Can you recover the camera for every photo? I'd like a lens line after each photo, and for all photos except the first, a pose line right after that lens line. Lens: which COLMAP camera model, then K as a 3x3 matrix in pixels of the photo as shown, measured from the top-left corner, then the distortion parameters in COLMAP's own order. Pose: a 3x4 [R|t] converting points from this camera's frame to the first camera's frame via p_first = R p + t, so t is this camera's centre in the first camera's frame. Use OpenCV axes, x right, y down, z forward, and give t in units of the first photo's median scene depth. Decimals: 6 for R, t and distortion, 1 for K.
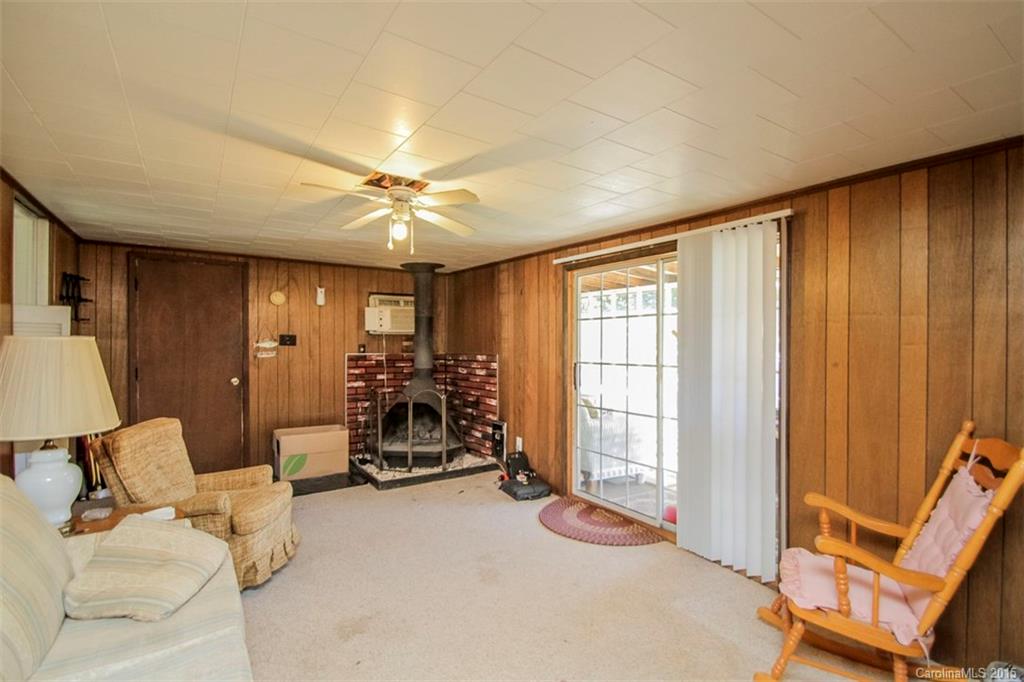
lens RADIAL K [[484.4, 0, 517.9], [0, 484.4, 349.6], [0, 0, 1]] dist [-0.000614, -0.000063]
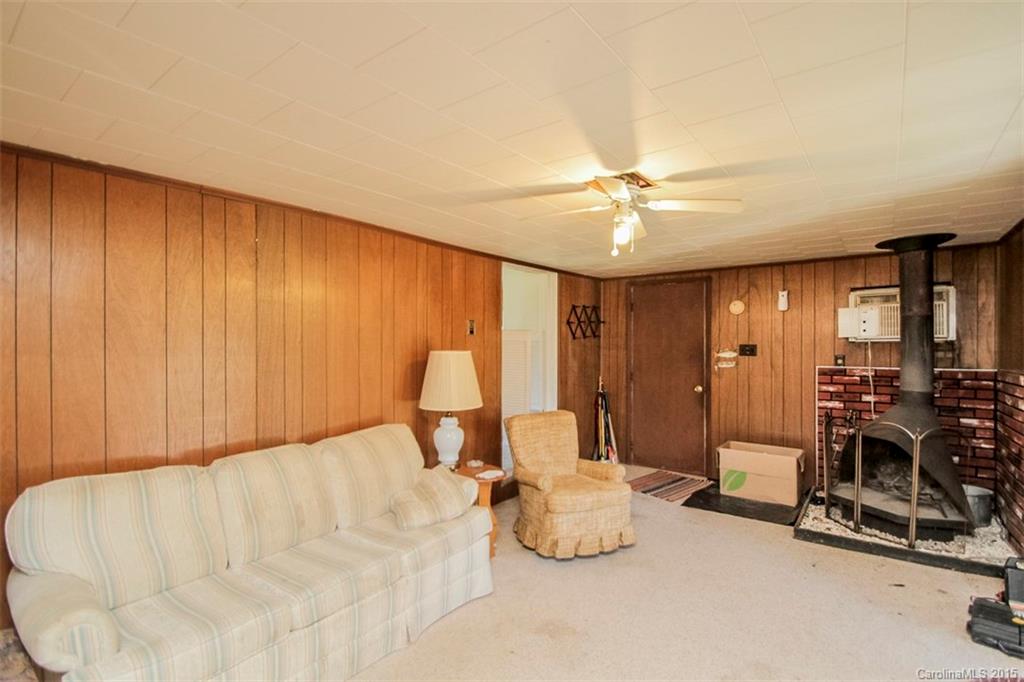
lens RADIAL K [[474.7, 0, 509.1], [0, 474.7, 353.5], [0, 0, 1]] dist [0.021722, -0.021479]
pose [[0.319981, 0.005422, -0.947408, 0.269691], [-0.011378, 0.999934, 0.001880, -0.009379], [0.947356, 0.010178, 0.320022, 0.256552]]
